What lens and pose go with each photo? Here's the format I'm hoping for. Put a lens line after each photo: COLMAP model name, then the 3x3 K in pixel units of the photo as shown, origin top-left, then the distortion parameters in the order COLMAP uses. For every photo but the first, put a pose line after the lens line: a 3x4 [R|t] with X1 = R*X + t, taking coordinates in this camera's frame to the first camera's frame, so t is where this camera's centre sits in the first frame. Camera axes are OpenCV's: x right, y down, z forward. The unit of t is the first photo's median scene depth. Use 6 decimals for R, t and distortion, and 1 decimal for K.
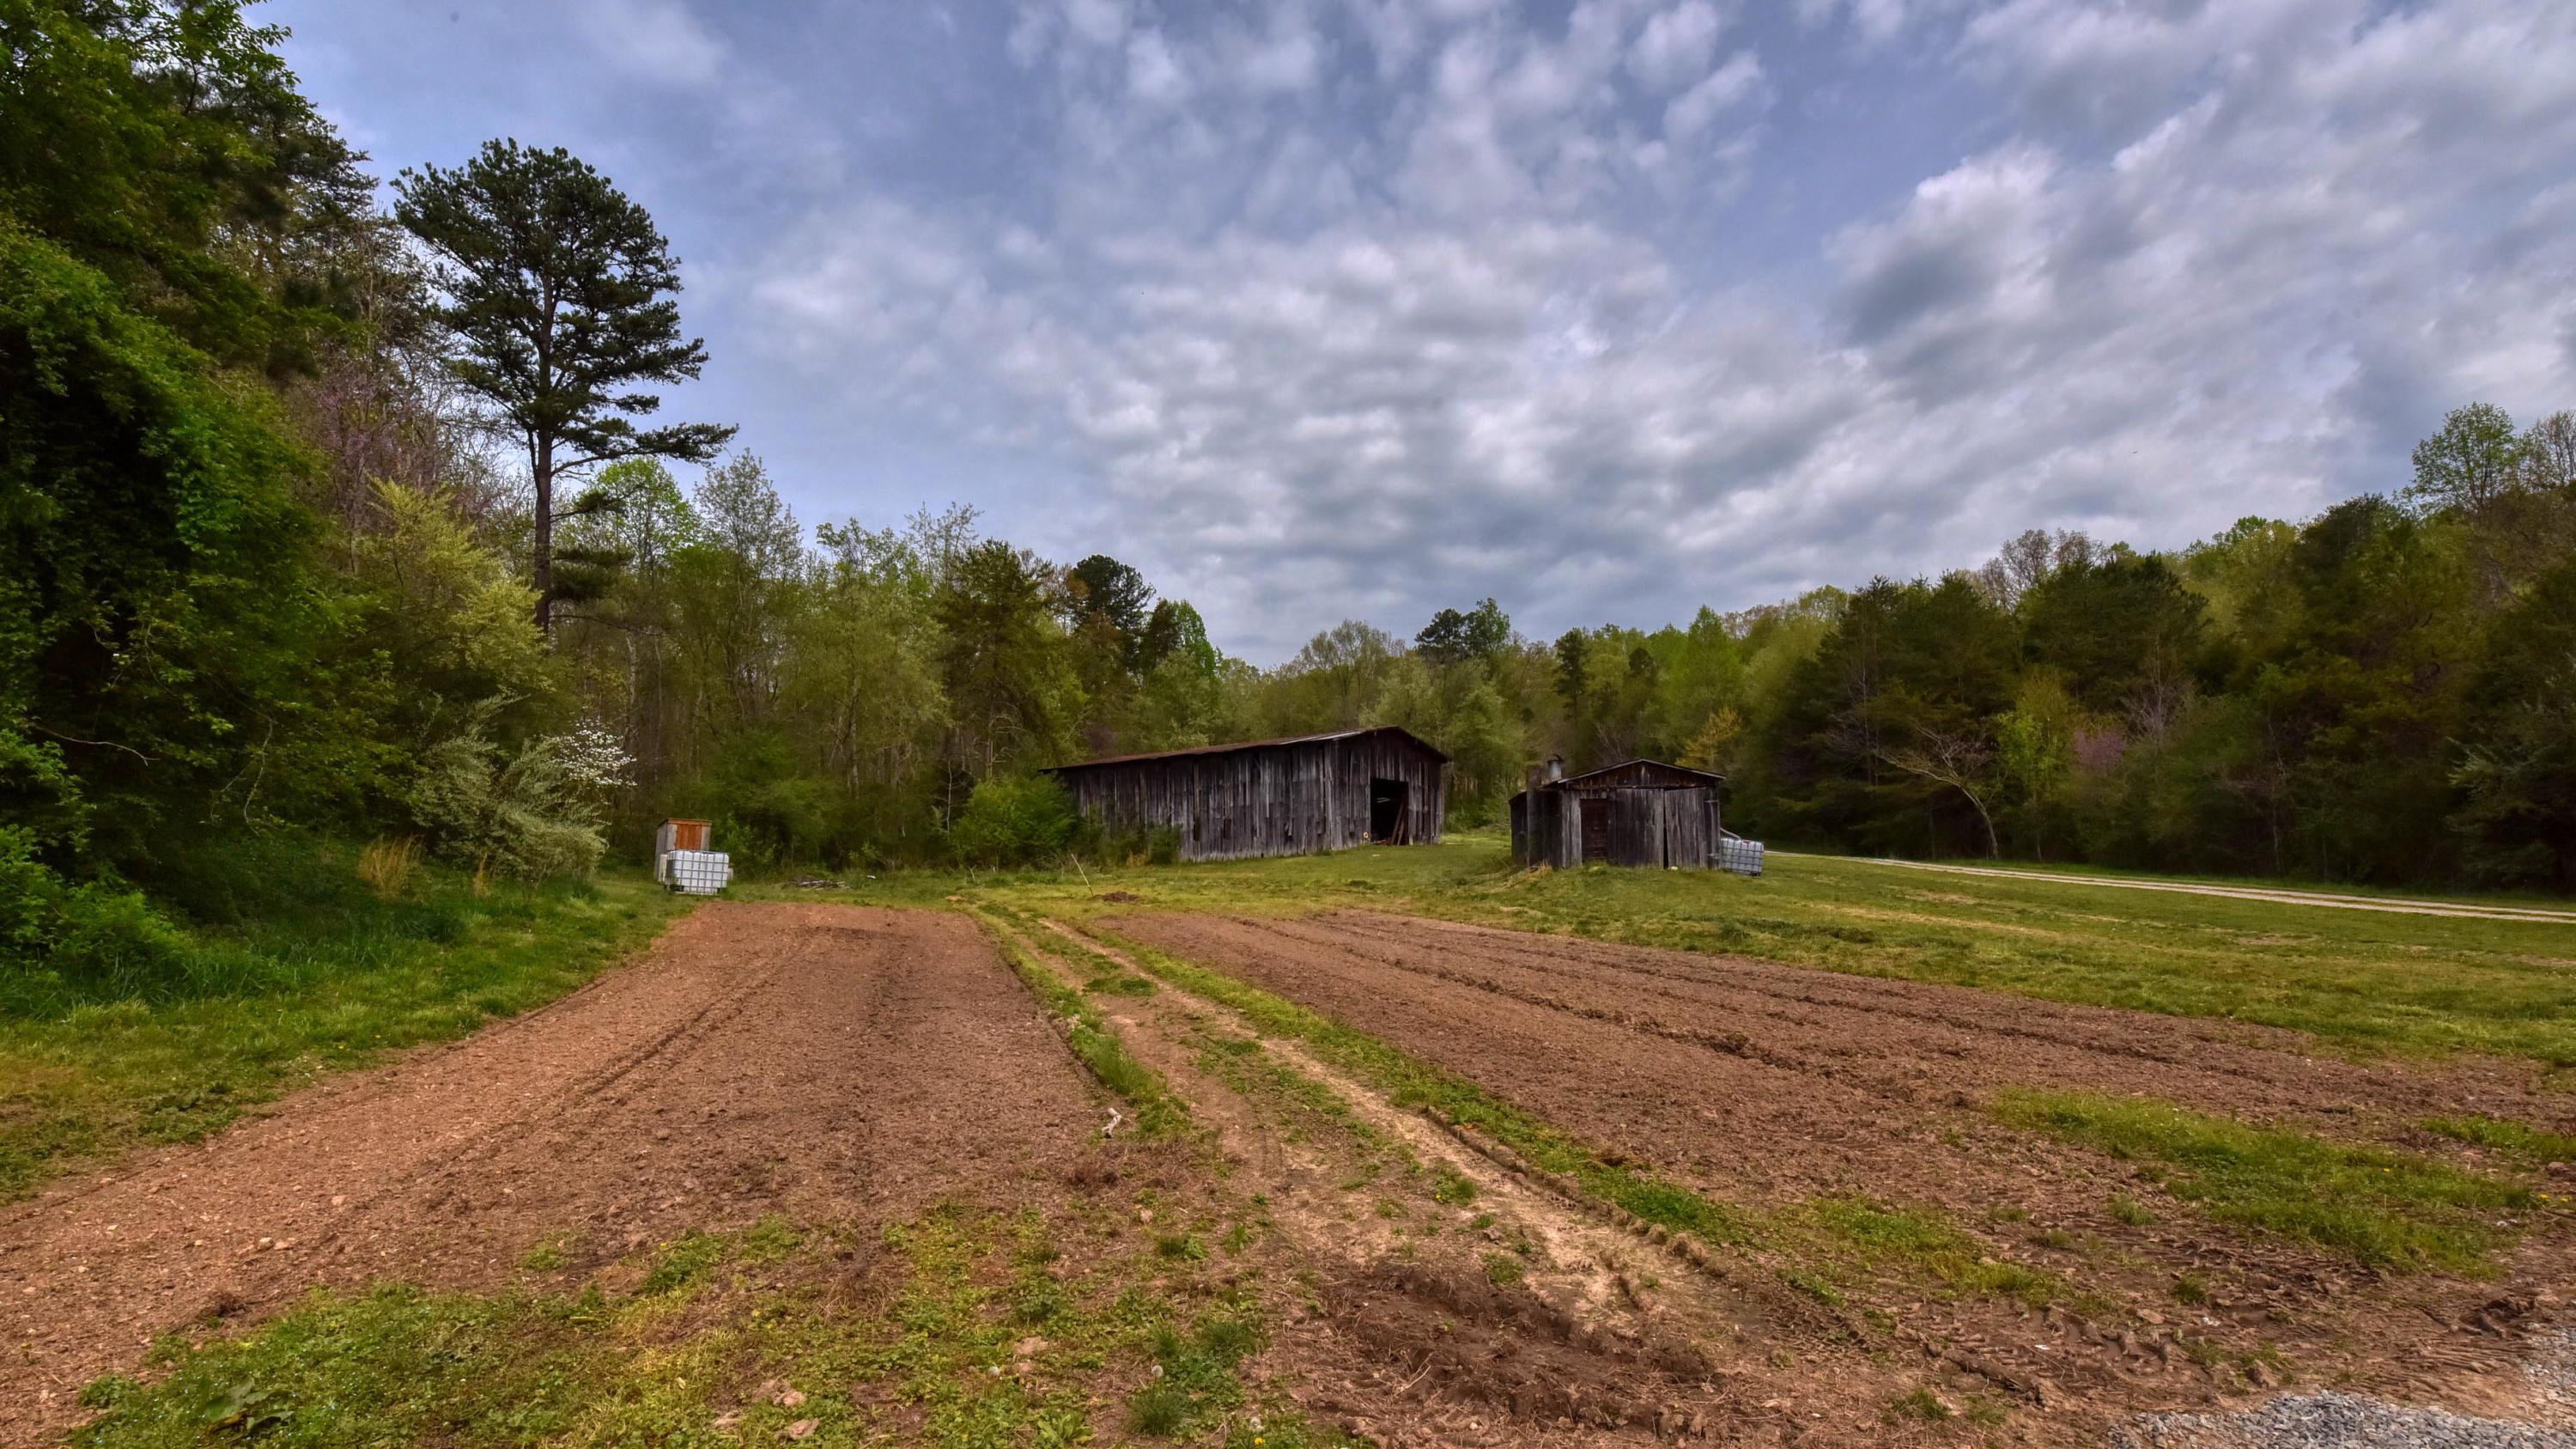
lens RADIAL K [[1158.6, 0, 1296.7], [0, 1158.6, 852.9], [0, 0, 1]] dist [-0.001743, -0.001558]
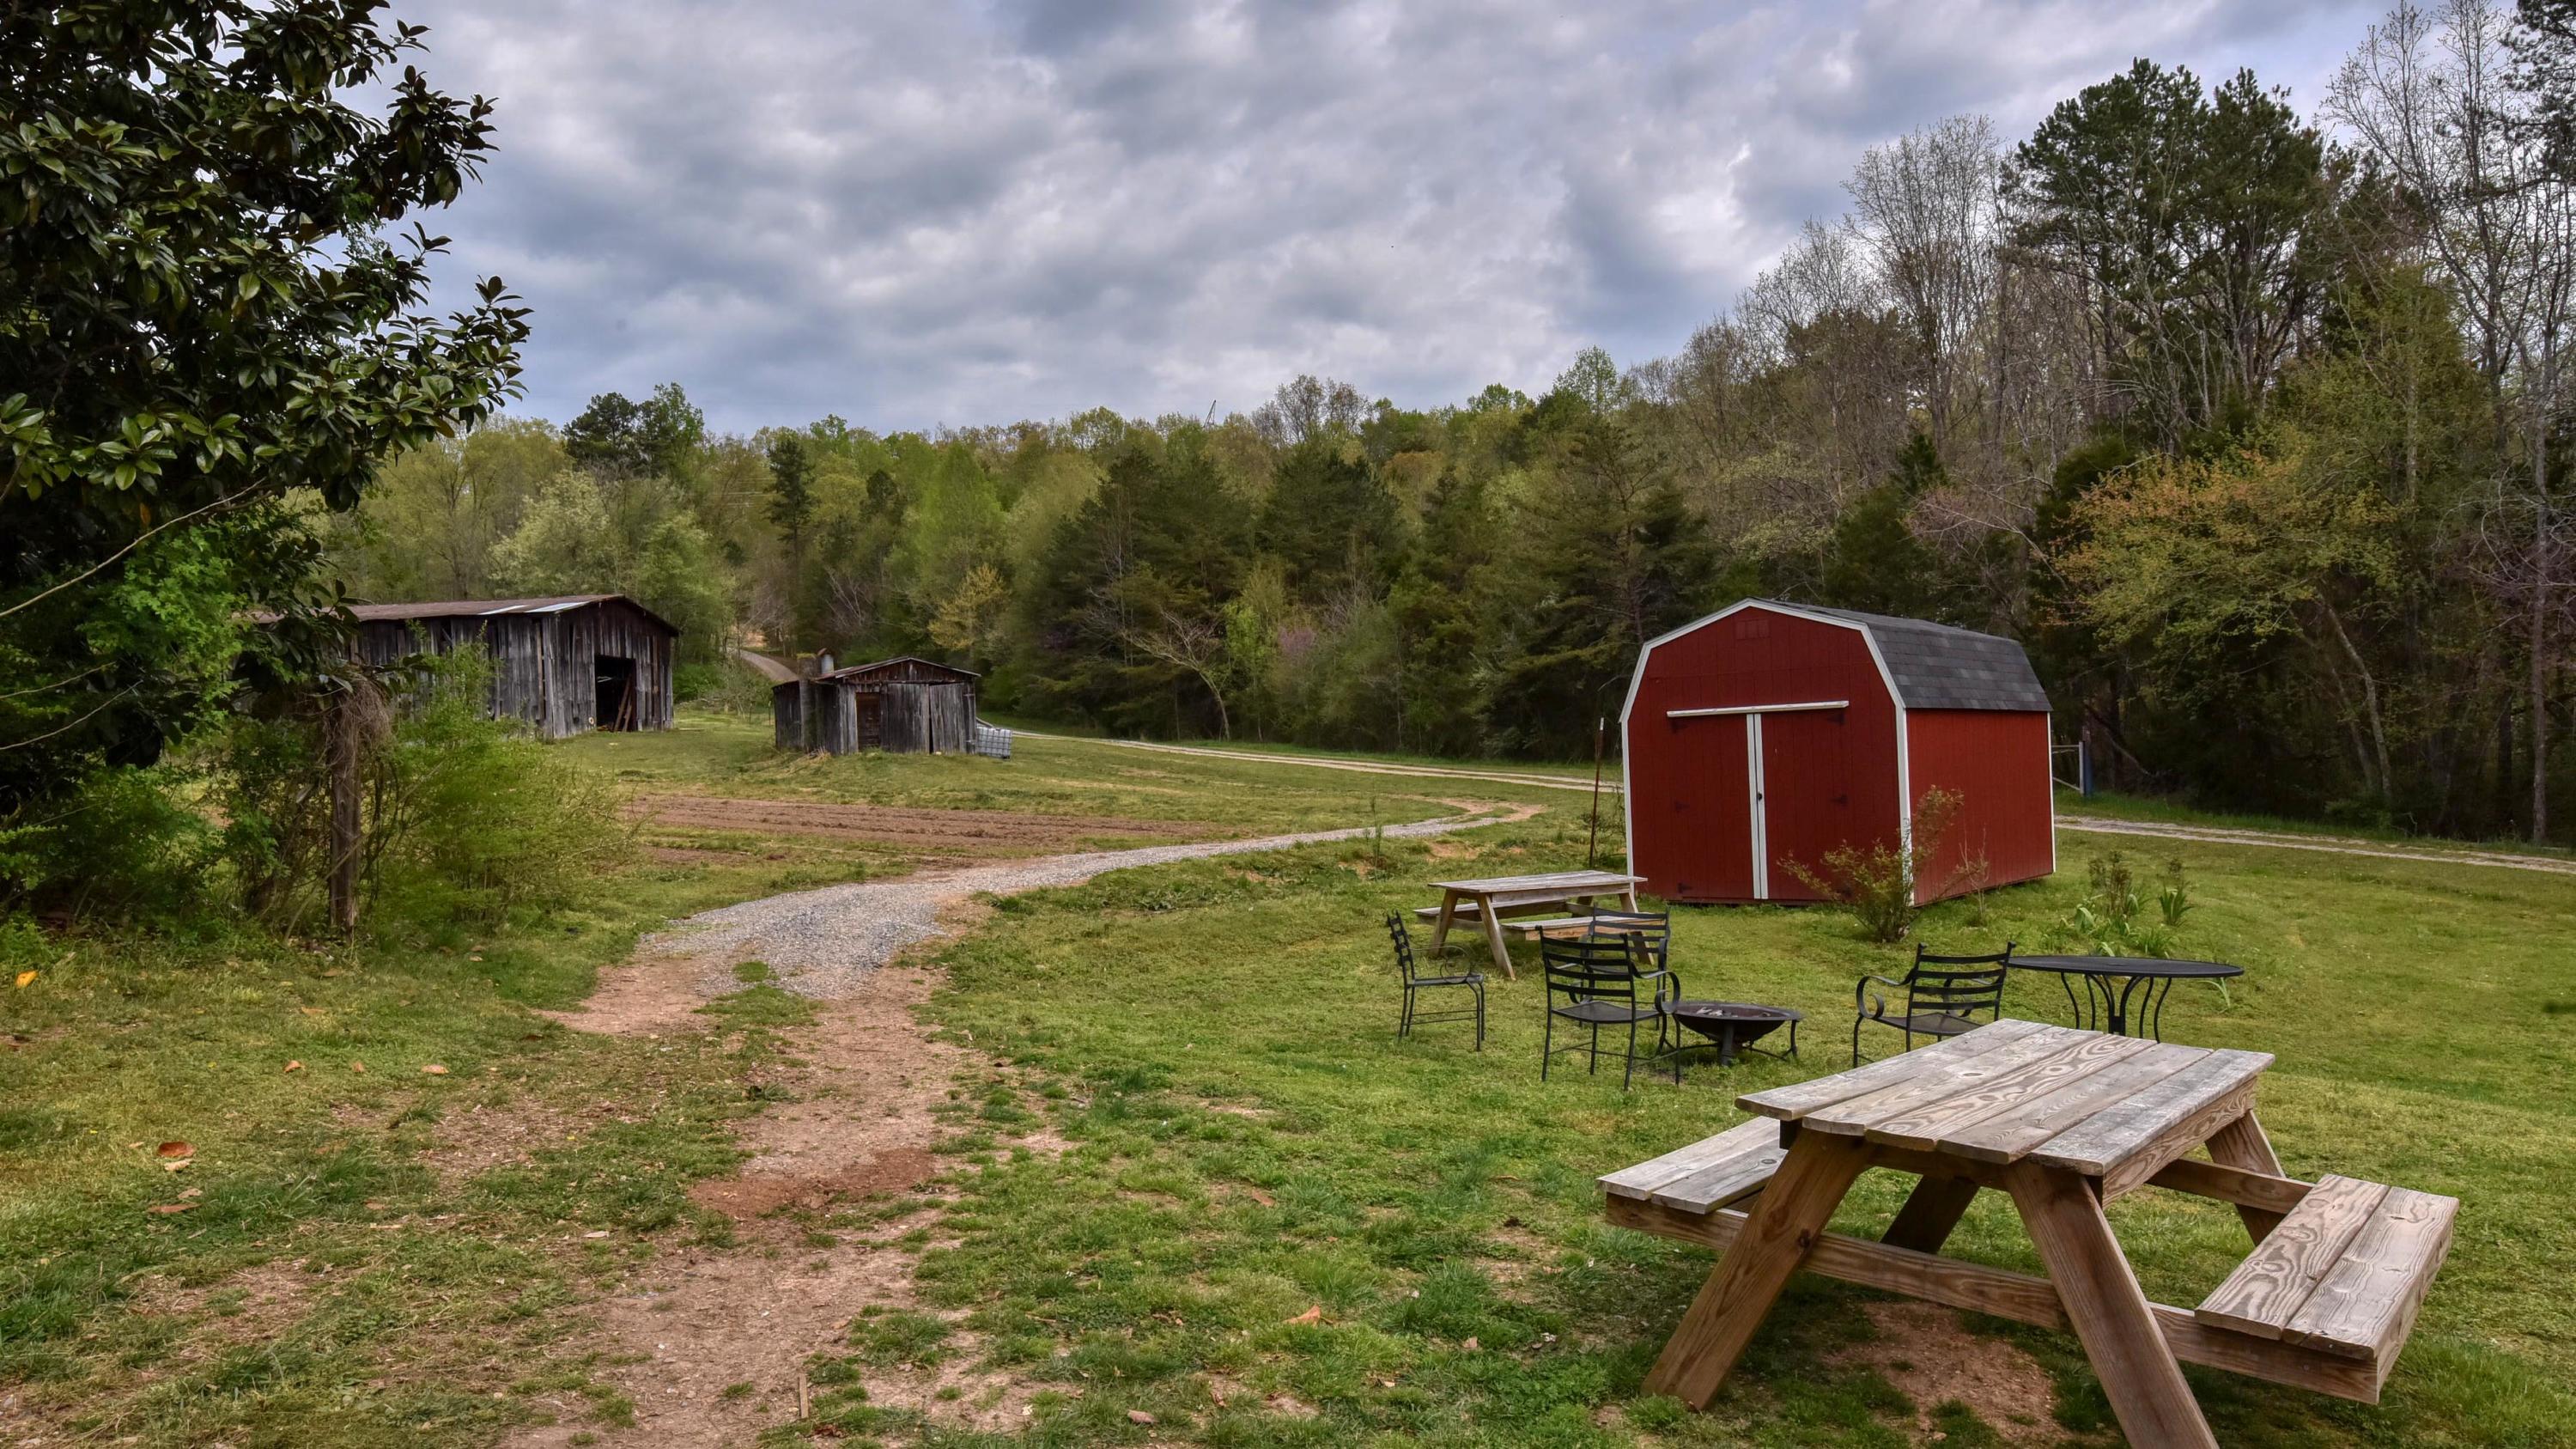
lens RADIAL K [[1672.2, 0, 1283.4], [0, 1672.2, 734.6], [0, 0, 1]] dist [0.010092, -0.003067]
pose [[0.863666, -0.009751, 0.503970, -0.130192], [0.008999, 0.999952, 0.003927, -0.005237], [-0.503984, 0.001143, 0.863712, -0.367775]]
